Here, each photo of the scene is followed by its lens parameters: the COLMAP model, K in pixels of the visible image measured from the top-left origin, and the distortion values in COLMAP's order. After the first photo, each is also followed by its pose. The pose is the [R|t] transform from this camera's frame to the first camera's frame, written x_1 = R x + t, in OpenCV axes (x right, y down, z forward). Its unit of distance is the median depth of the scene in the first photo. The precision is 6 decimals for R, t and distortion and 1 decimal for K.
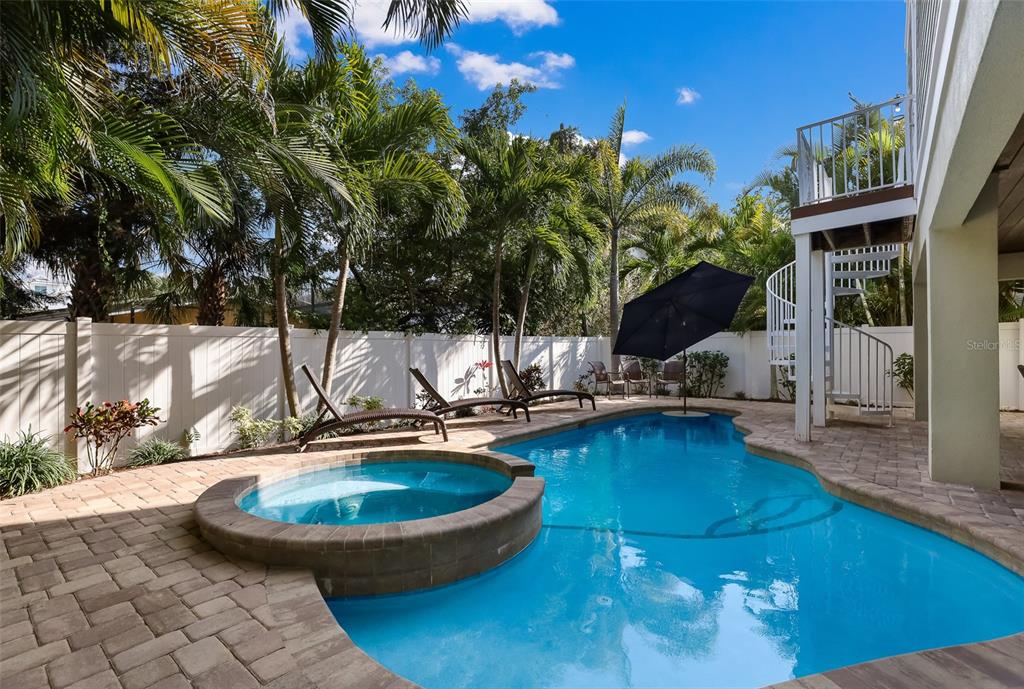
lens RADIAL K [[451.0, 0, 513.3], [0, 451.0, 343.5], [0, 0, 1]] dist [-0.003828, -0.000381]
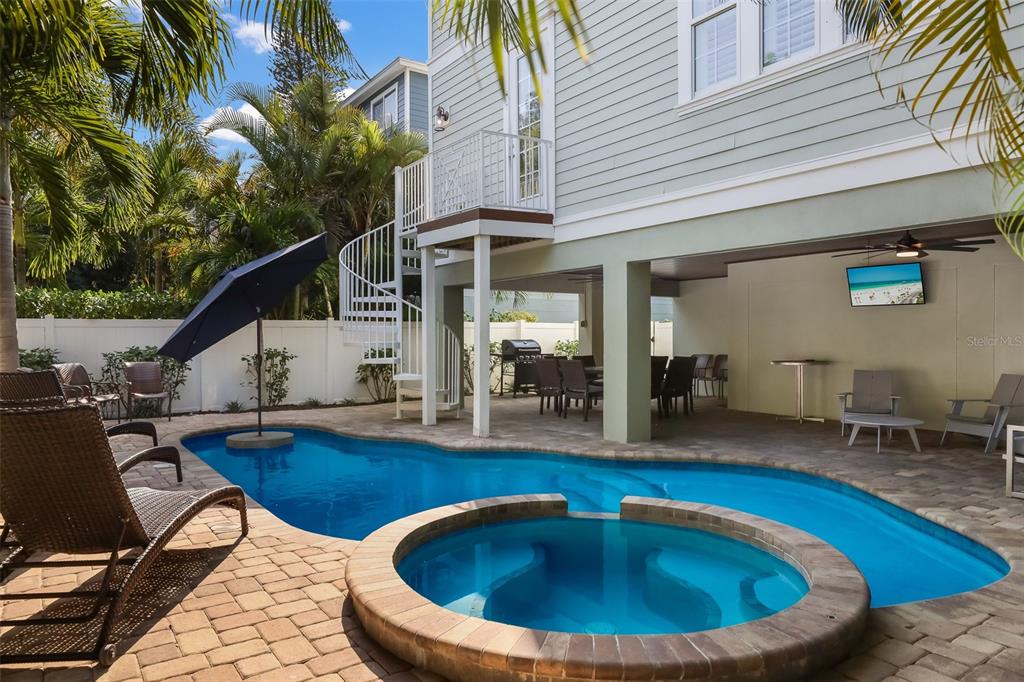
lens RADIAL K [[704.5, 0, 512.5], [0, 704.5, 340.8], [0, 0, 1]] dist [0.002694, 0.005014]
pose [[0.277575, -0.008746, 0.960664, -1.895062], [-0.007107, 0.999913, 0.011157, -0.006303], [-0.960678, -0.009924, 0.277489, 1.272687]]
